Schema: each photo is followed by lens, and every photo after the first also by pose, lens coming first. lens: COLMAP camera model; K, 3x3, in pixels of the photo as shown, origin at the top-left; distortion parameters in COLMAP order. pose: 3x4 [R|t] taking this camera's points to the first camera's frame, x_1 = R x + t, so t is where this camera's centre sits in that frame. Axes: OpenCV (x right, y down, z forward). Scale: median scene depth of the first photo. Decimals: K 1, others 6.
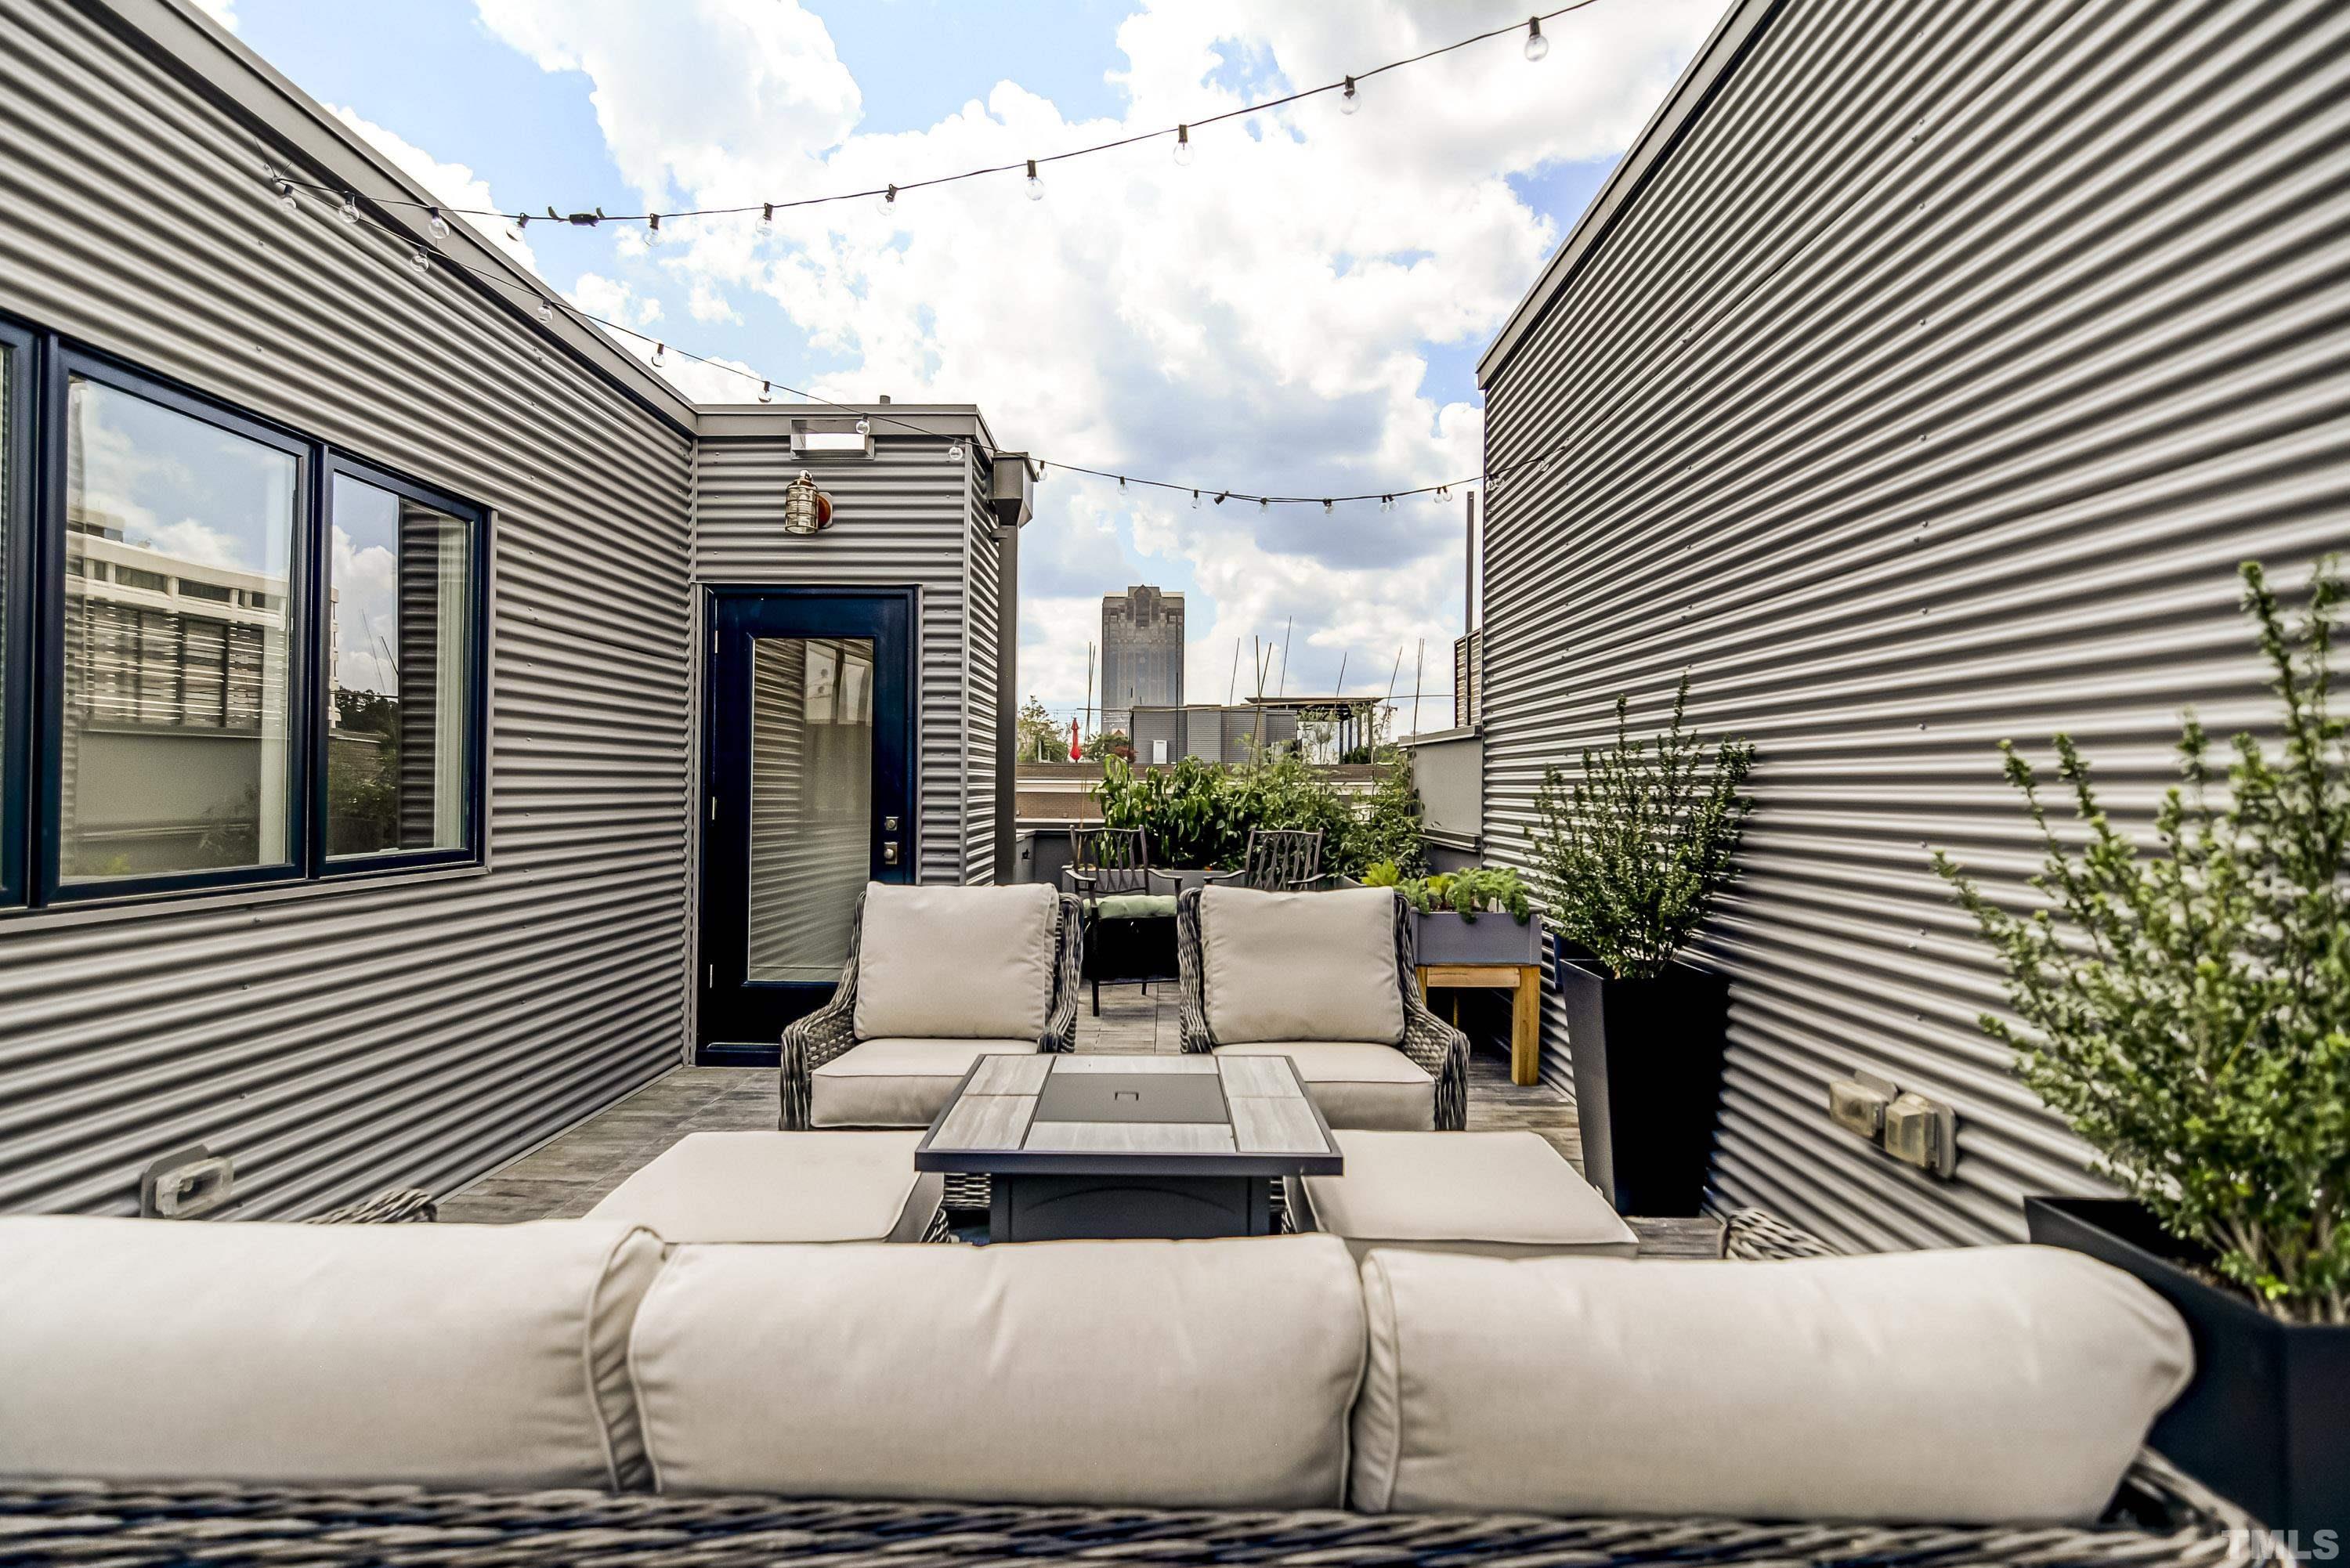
lens RADIAL K [[1139.4, 0, 1162.0], [0, 1139.4, 770.4], [0, 0, 1]] dist [-0.014928, 0.010532]
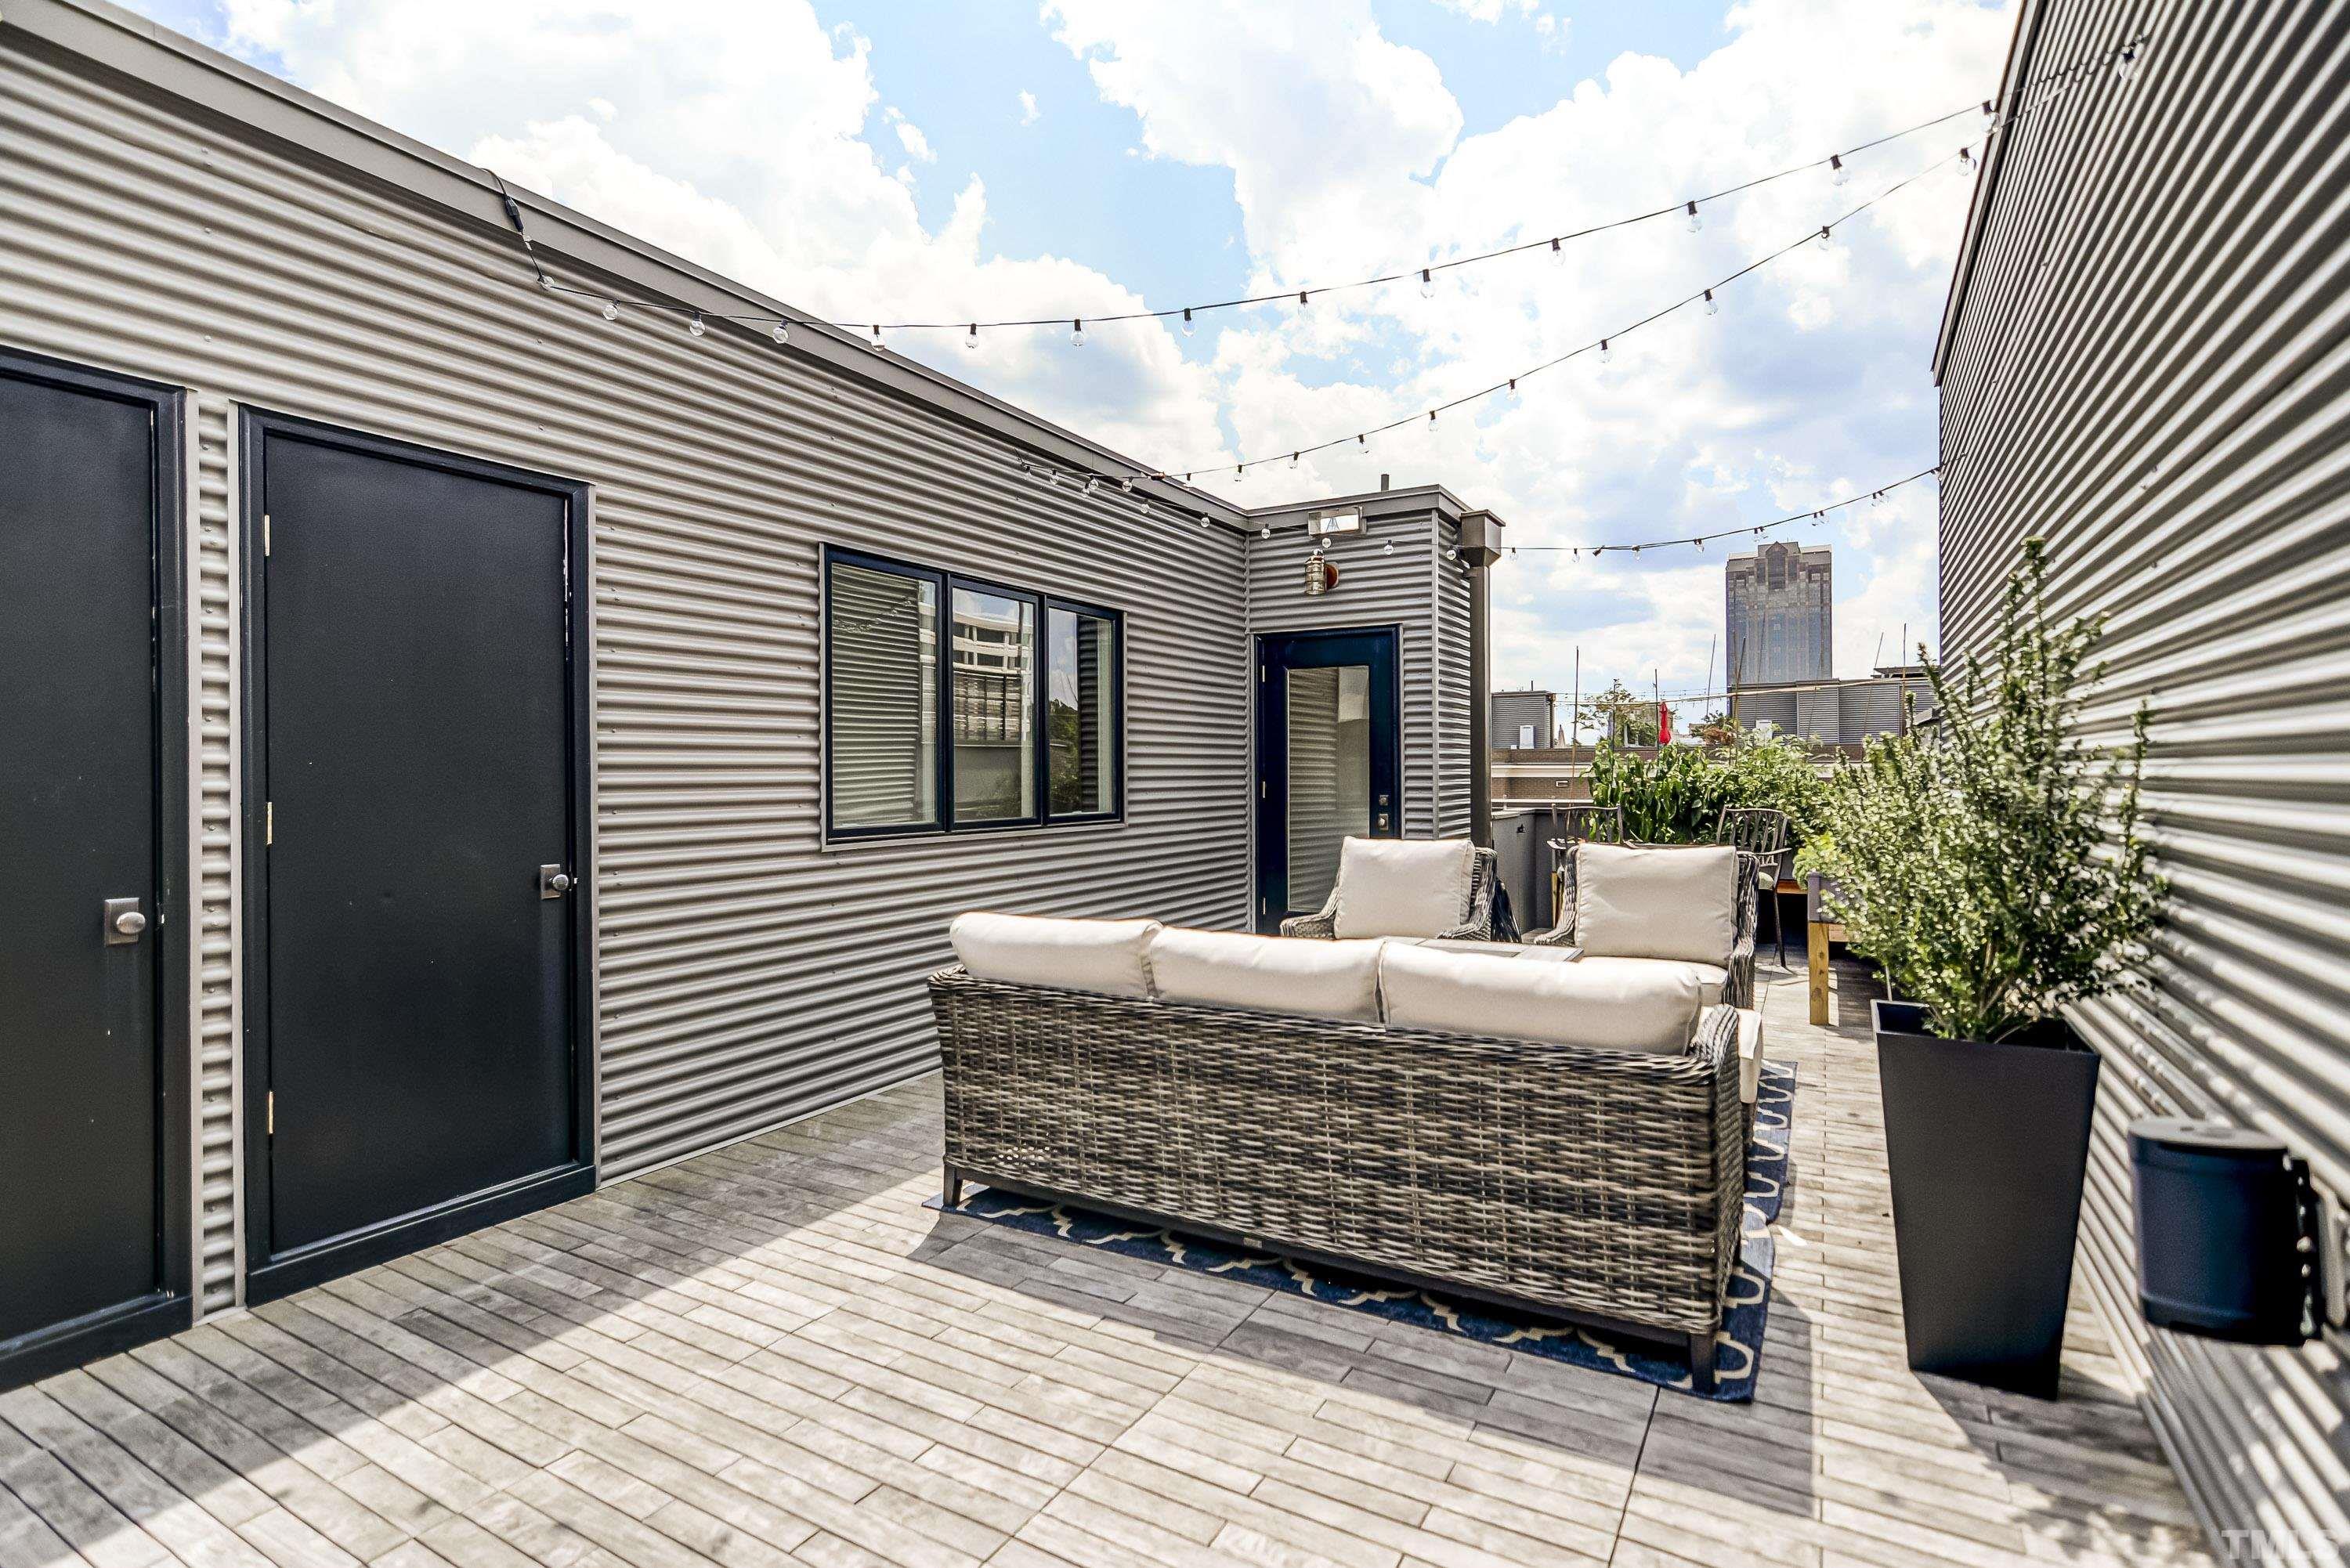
lens RADIAL K [[1139.4, 0, 1162.0], [0, 1139.4, 770.4], [0, 0, 1]] dist [-0.014928, 0.010532]
pose [[0.869320, -0.013623, -0.494062, 0.206376], [0.018951, 0.999804, 0.005776, -0.001982], [0.493886, -0.014384, 0.869407, -0.316478]]
